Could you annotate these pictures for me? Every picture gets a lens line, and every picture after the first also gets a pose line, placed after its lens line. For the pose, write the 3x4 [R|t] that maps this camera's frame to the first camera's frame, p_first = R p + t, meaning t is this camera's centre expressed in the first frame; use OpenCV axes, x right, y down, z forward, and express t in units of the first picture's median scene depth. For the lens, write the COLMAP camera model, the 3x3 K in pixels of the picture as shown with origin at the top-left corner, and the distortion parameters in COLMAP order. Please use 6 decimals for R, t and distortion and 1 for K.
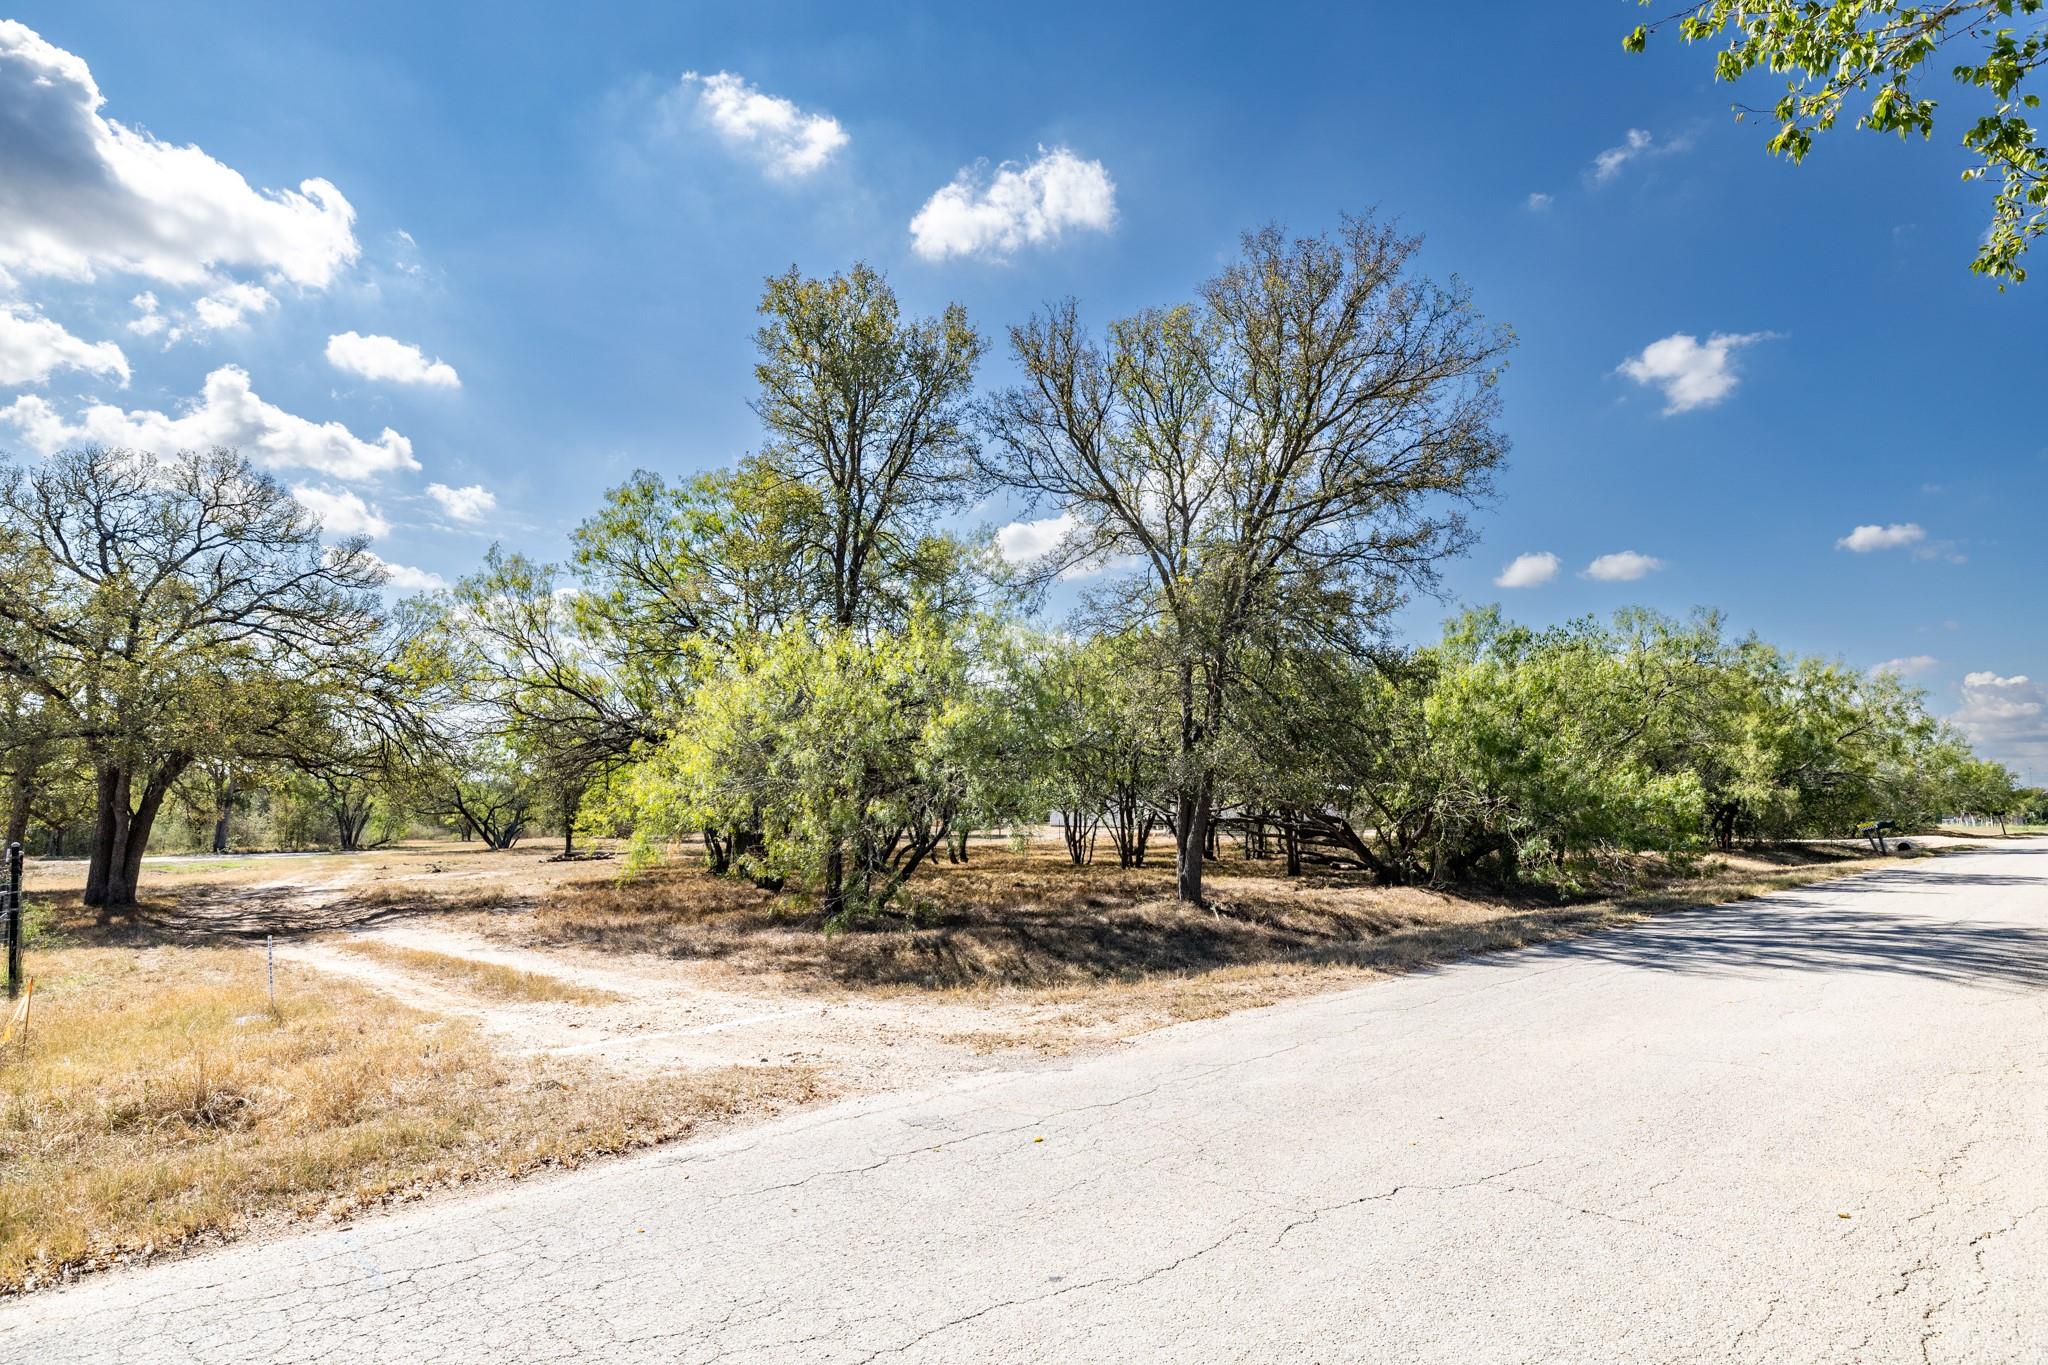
lens RADIAL K [[1069.1, 0, 1024.0], [0, 1069.1, 682.5], [0, 0, 1]] dist [-0.000046, -0.000243]
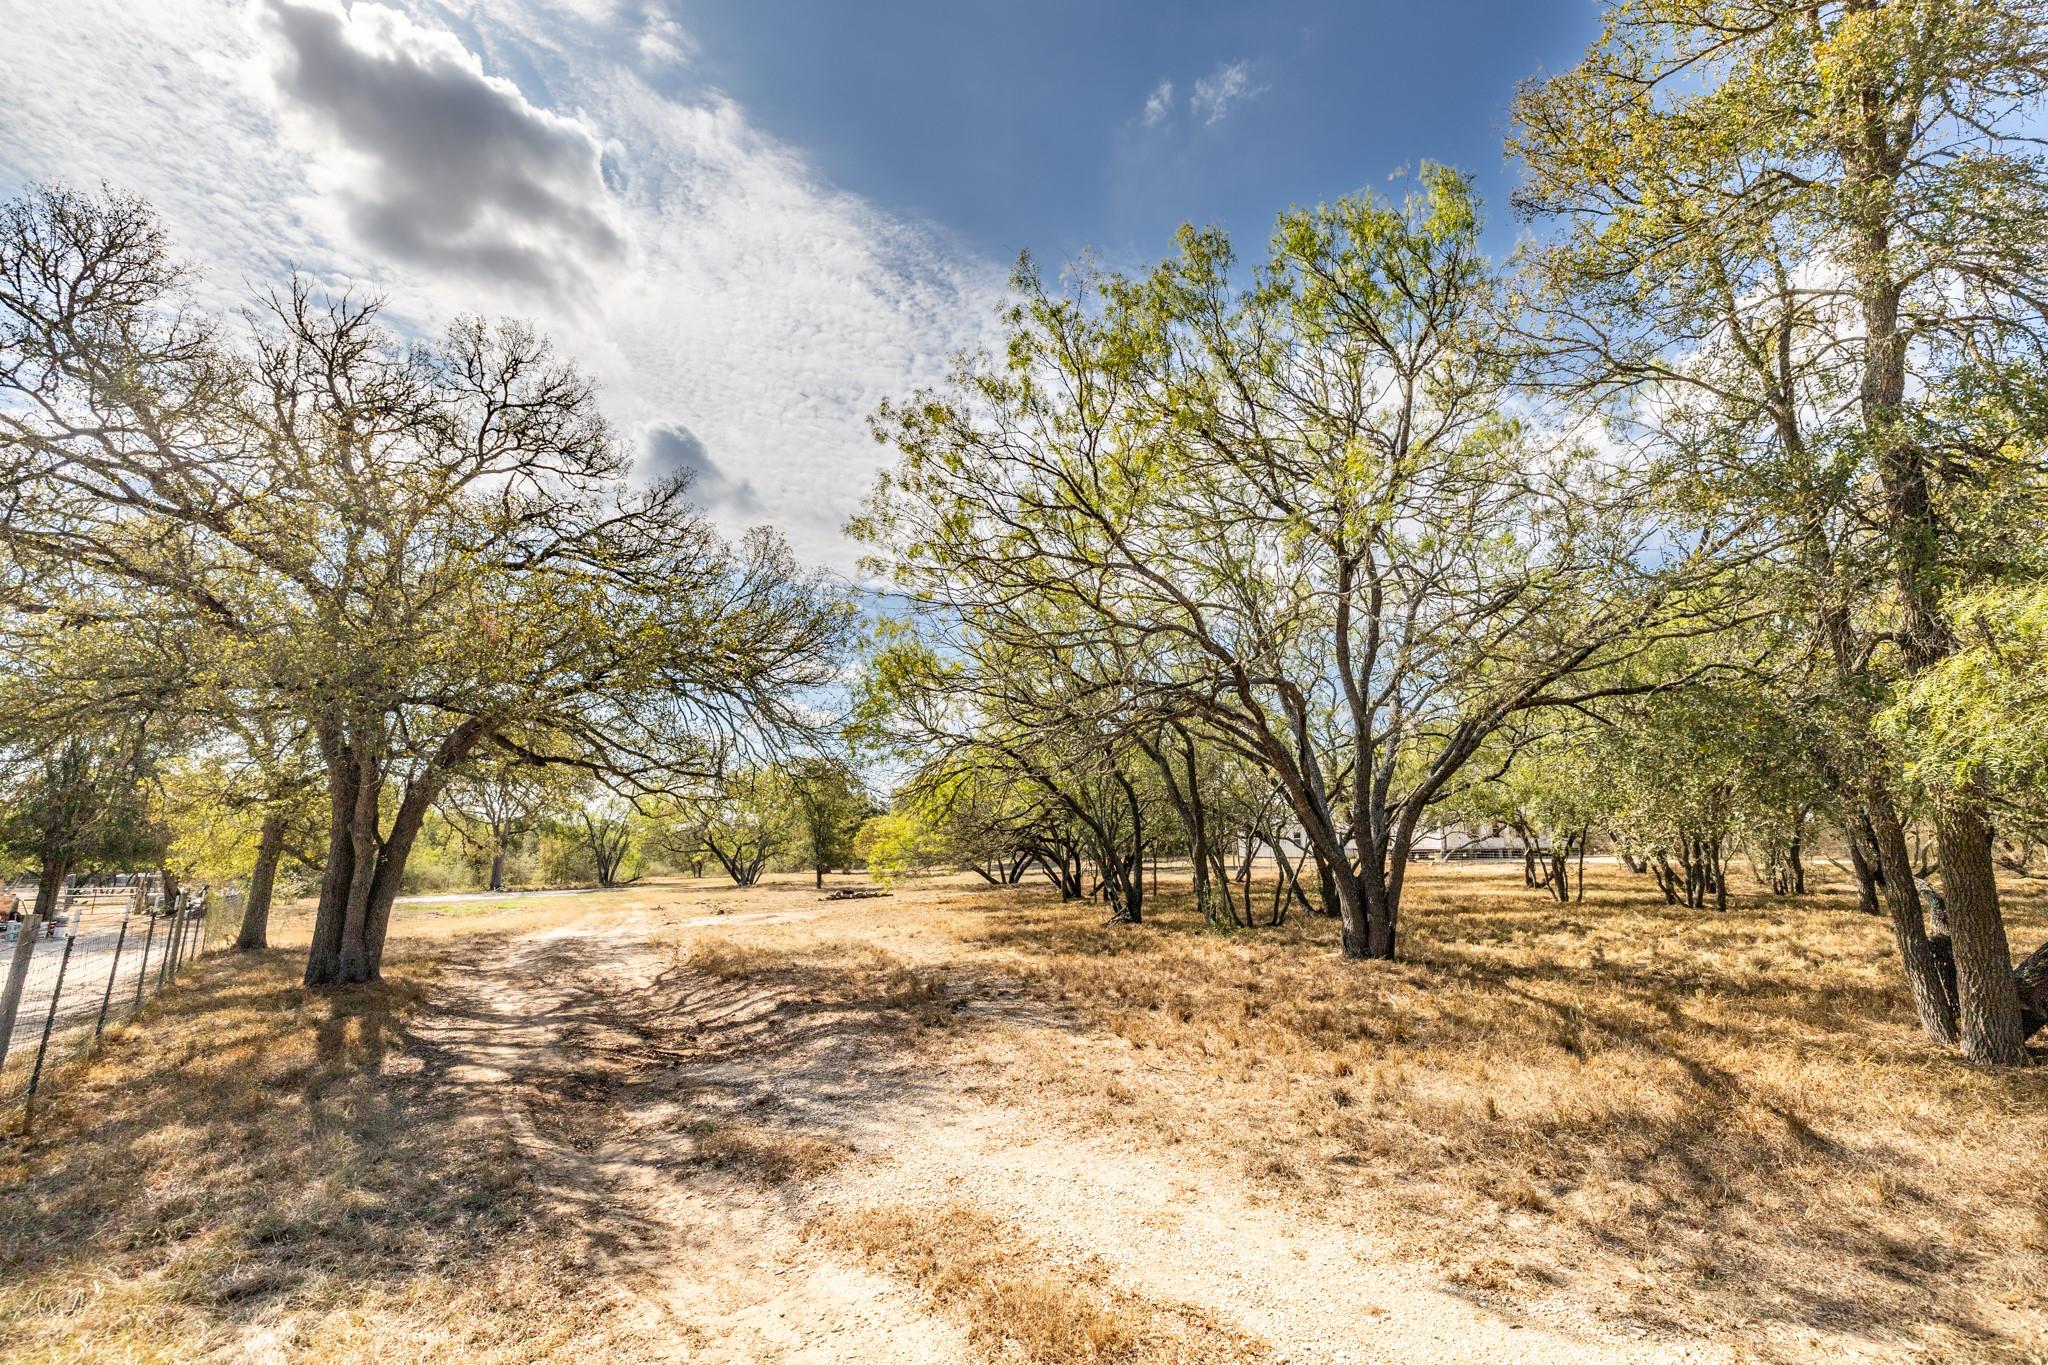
lens RADIAL K [[874.2, 0, 1024.0], [0, 874.2, 682.5], [0, 0, 1]] dist [-0.001220, -0.000015]
pose [[0.994336, -0.033185, -0.100968, -0.123637], [0.026267, 0.997264, -0.069096, 0.023695], [0.102985, 0.066053, 0.992487, 0.162293]]
